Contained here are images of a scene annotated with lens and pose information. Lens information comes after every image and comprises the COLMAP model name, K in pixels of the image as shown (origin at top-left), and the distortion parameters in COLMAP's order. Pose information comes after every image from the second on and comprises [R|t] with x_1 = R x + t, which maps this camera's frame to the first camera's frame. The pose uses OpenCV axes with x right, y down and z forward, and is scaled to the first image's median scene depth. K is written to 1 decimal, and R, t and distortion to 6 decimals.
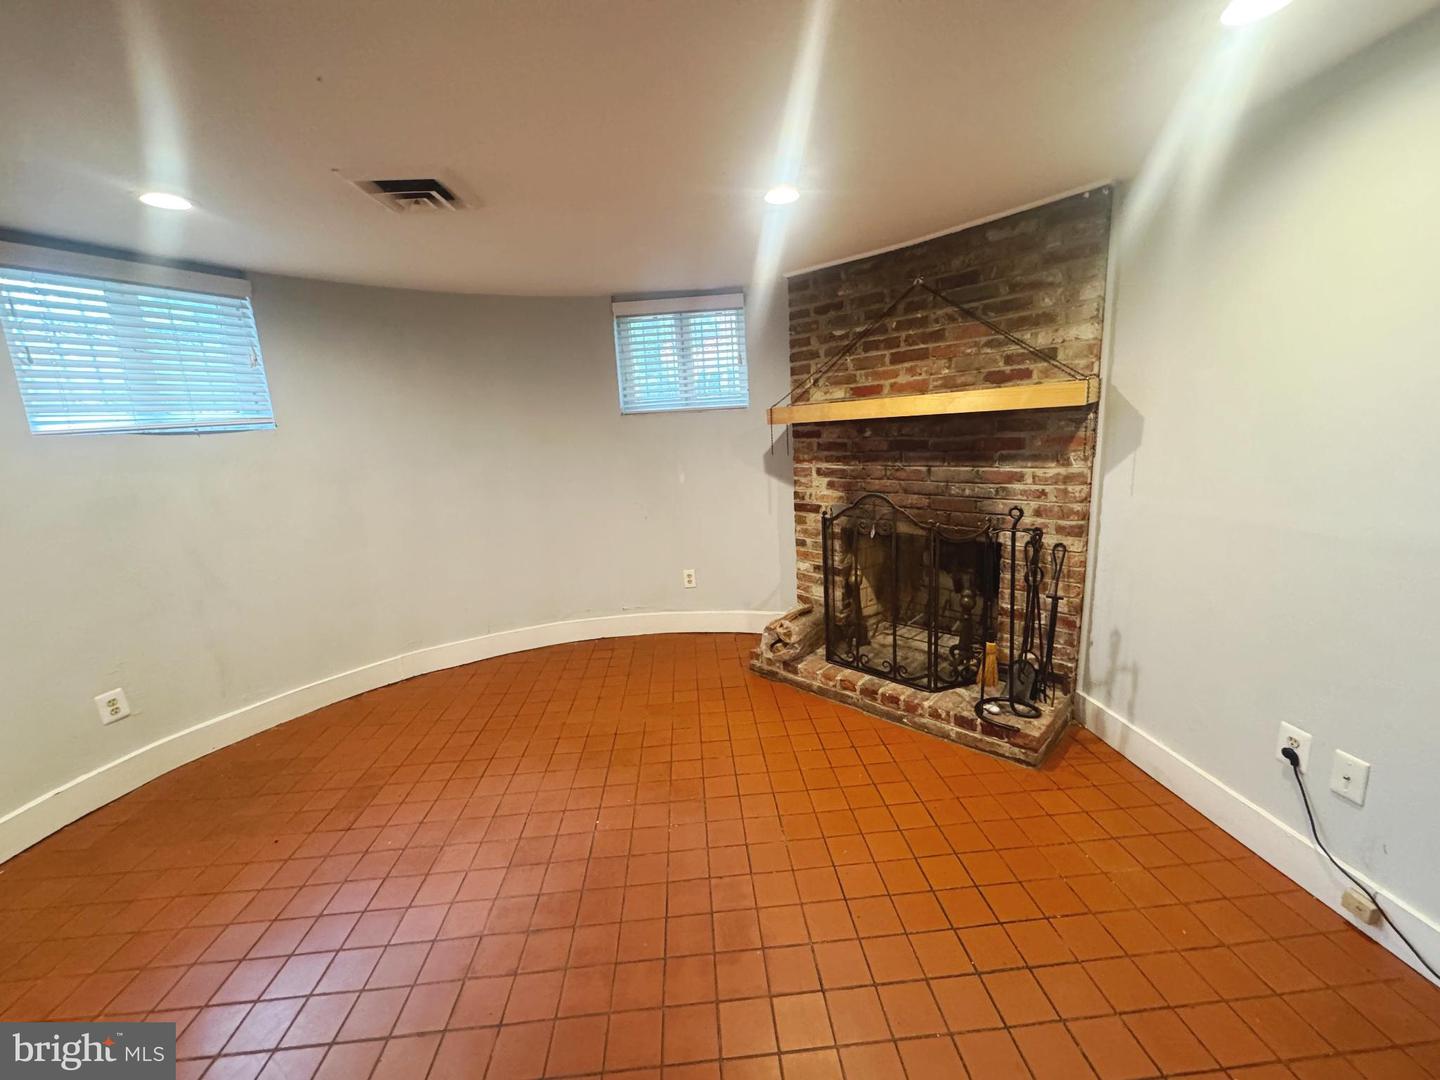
lens RADIAL K [[575.6, 0, 717.6], [0, 575.6, 539.1], [0, 0, 1]] dist [-0.002570, -0.000005]
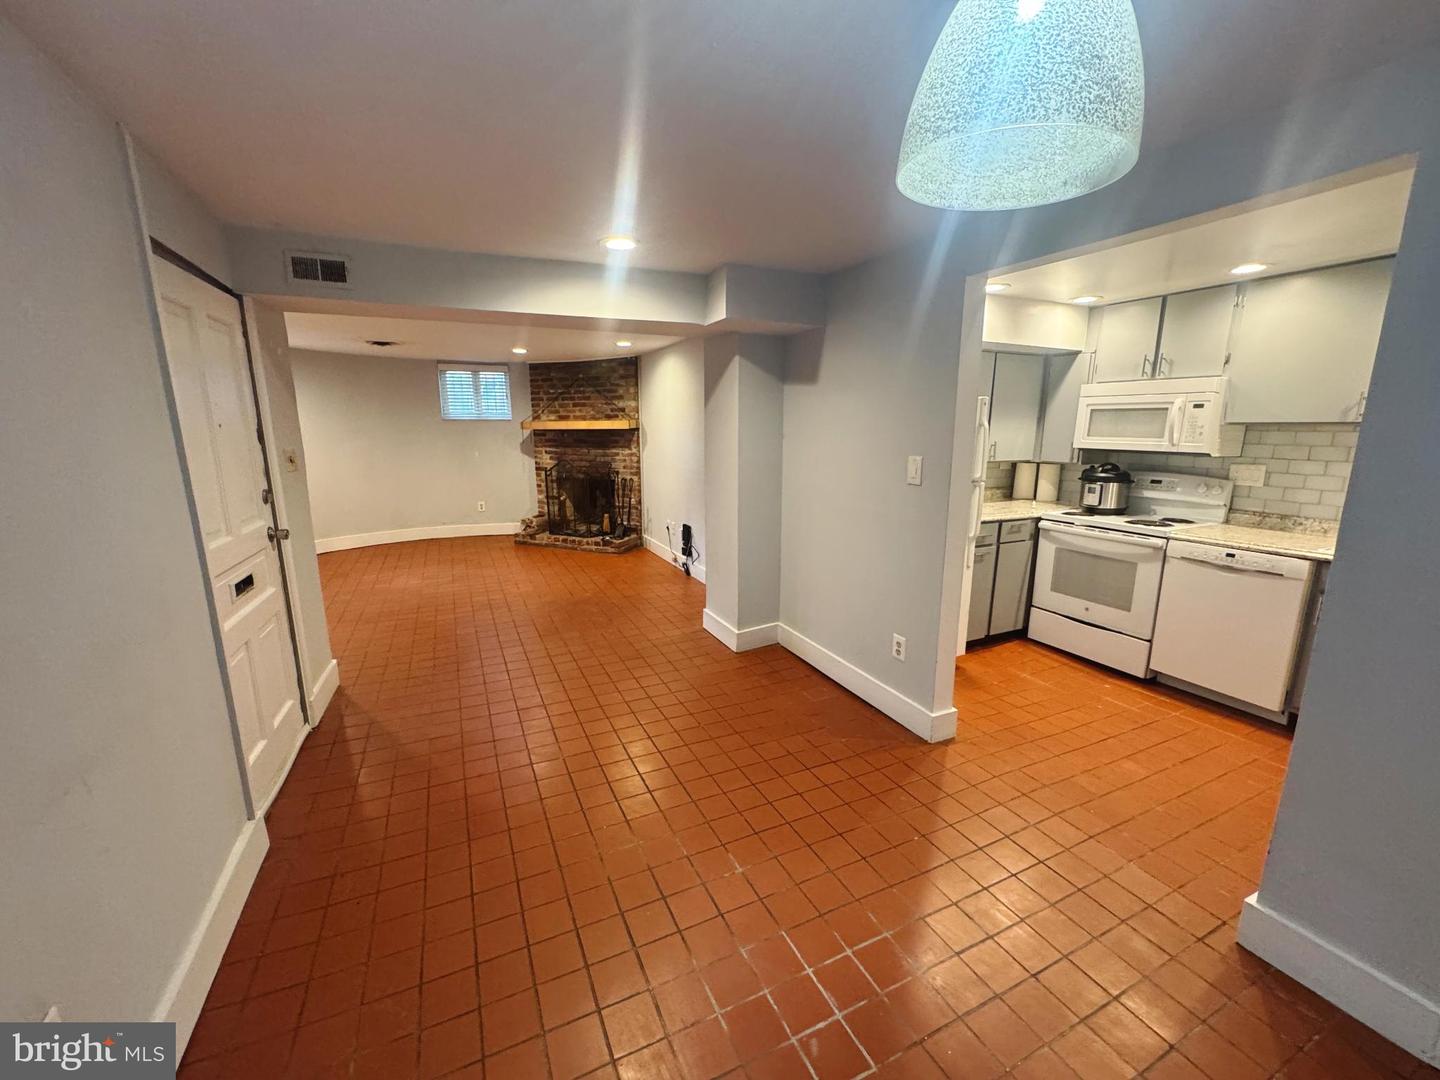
lens RADIAL K [[575.6, 0, 719.8], [0, 575.6, 540.7], [0, 0, 1]] dist [-0.002570, -0.000005]
pose [[0.929693, -0.018988, 0.367844, -0.024908], [0.021125, 0.999775, -0.001784, 0.286517], [-0.367728, 0.009429, 0.929886, -1.536057]]
